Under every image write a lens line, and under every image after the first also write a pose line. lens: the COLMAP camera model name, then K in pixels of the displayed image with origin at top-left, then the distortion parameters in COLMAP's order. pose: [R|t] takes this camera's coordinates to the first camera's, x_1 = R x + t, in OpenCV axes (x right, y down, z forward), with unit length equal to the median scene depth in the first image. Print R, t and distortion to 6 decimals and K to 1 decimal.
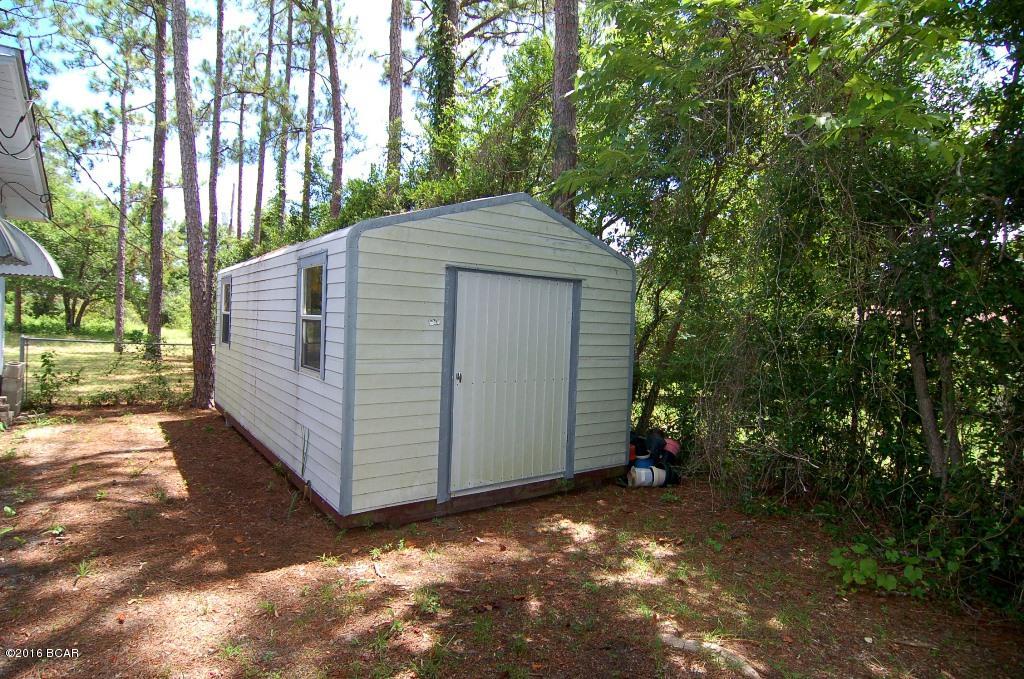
lens RADIAL K [[547.3, 0, 513.4], [0, 547.3, 342.3], [0, 0, 1]] dist [-0.014257, 0.000215]
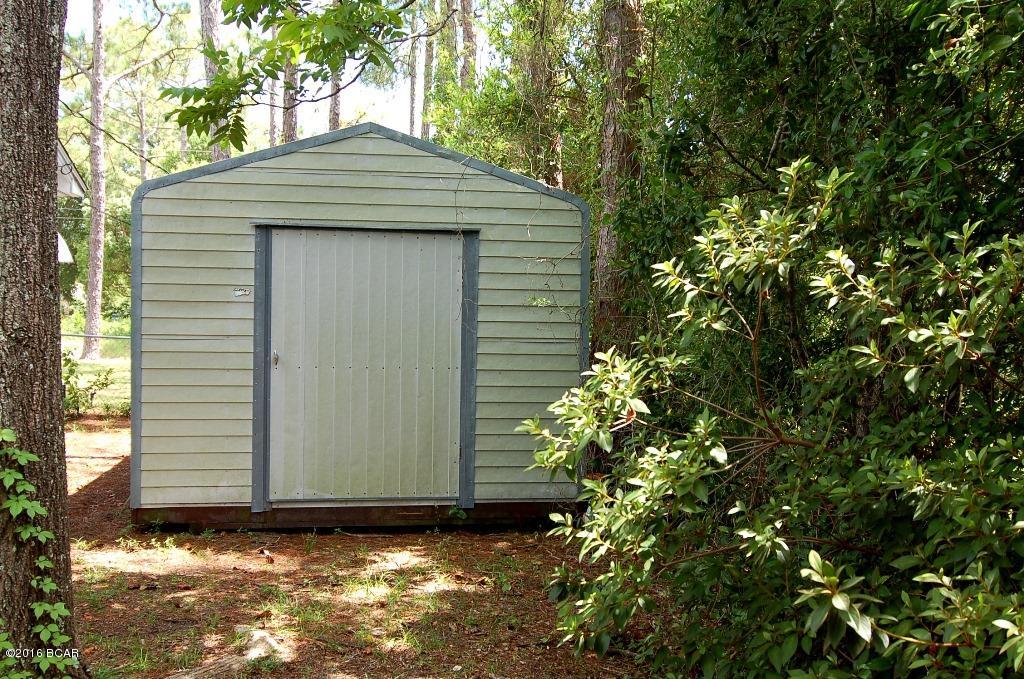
lens RADIAL K [[1014.6, 0, 510.0], [0, 1014.6, 336.4], [0, 0, 1]] dist [0.004081, 0.000000]
pose [[0.891624, -0.010528, -0.452654, 0.711308], [0.001080, 0.999776, -0.021125, 0.049475], [0.452775, 0.018347, 0.891436, -0.151974]]
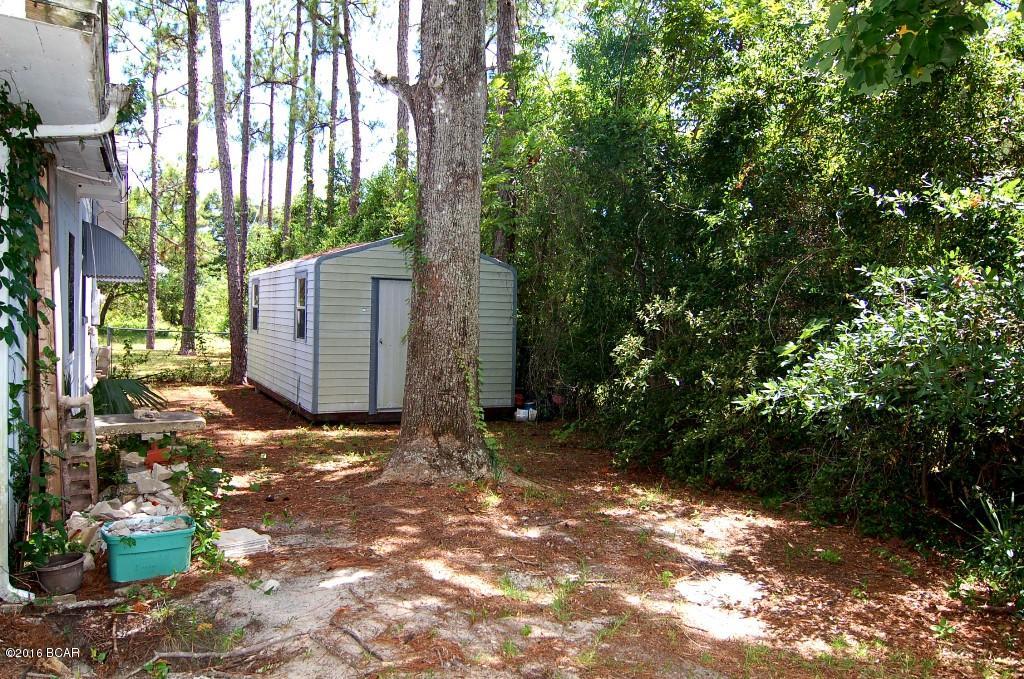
lens RADIAL K [[786.3, 0, 521.8], [0, 786.3, 337.6], [0, 0, 1]] dist [-0.004623, -0.009702]
pose [[0.986798, -0.007639, -0.161775, 0.583296], [0.005908, 0.999920, -0.011177, 0.064863], [0.161848, 0.010074, 0.986764, -1.080359]]
